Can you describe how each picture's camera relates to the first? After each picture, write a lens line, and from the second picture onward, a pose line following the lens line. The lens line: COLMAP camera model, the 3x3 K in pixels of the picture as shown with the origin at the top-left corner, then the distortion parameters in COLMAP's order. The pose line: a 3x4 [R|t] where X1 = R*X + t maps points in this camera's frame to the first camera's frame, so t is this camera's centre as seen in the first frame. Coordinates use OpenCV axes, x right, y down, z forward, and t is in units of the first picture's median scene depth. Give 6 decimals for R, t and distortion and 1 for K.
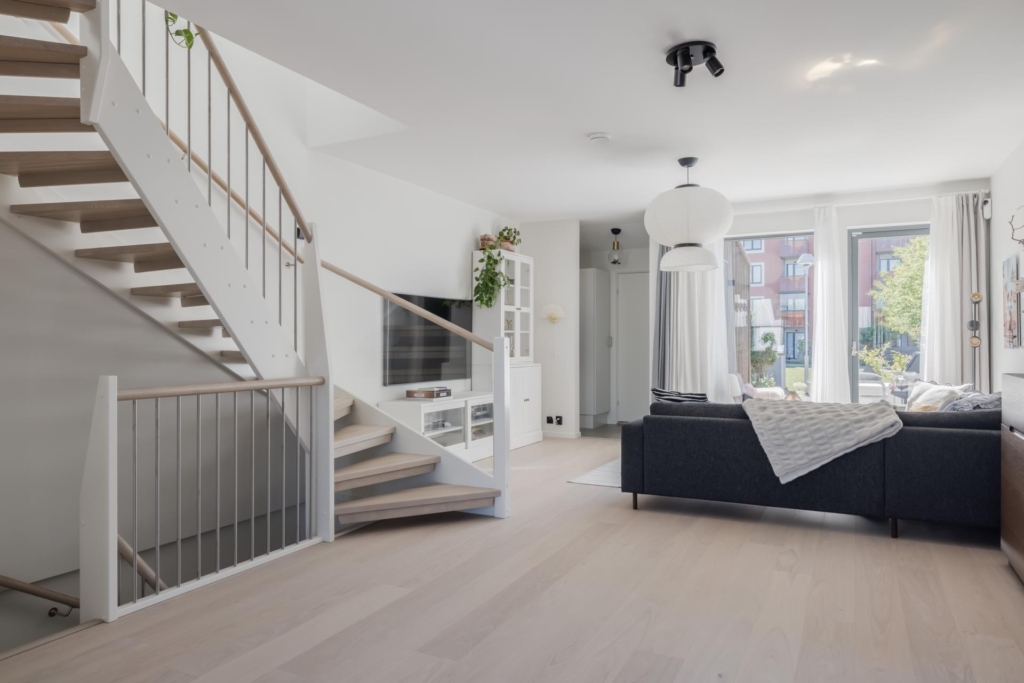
lens RADIAL K [[691.3, 0, 511.2], [0, 691.3, 338.3], [0, 0, 1]] dist [-0.003201, 0.005722]
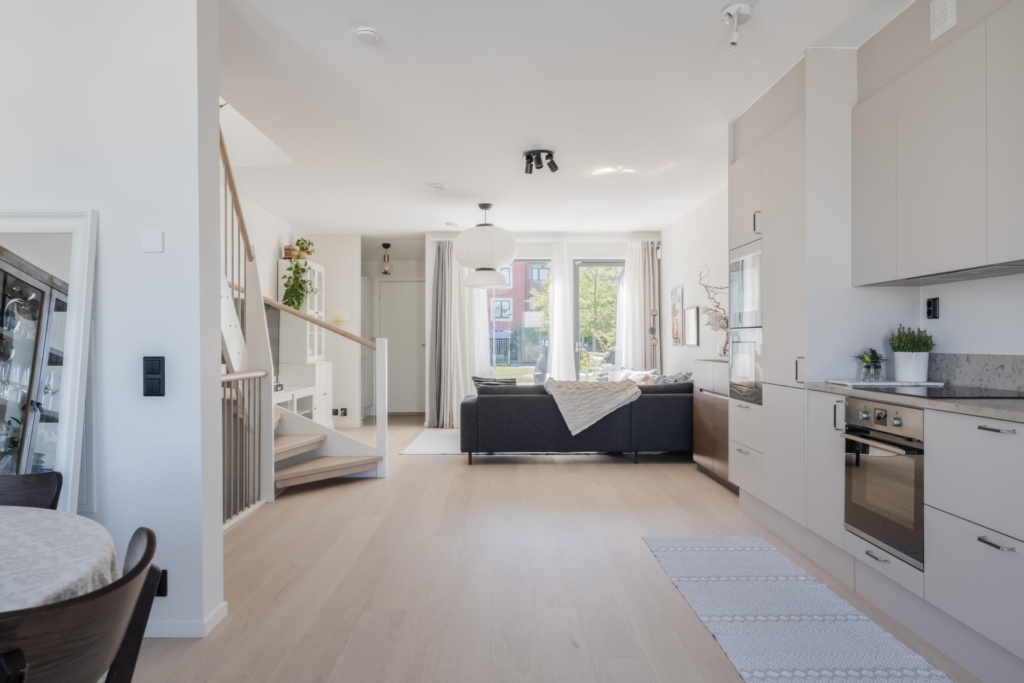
lens RADIAL K [[739.5, 0, 512.0], [0, 739.5, 341.4], [0, 0, 1]] dist [0.014021, 0.001392]
pose [[0.883308, -0.000126, 0.468793, -0.366698], [-0.001731, 0.999992, 0.003529, -0.001210], [-0.468790, -0.003928, 0.883301, -0.279691]]
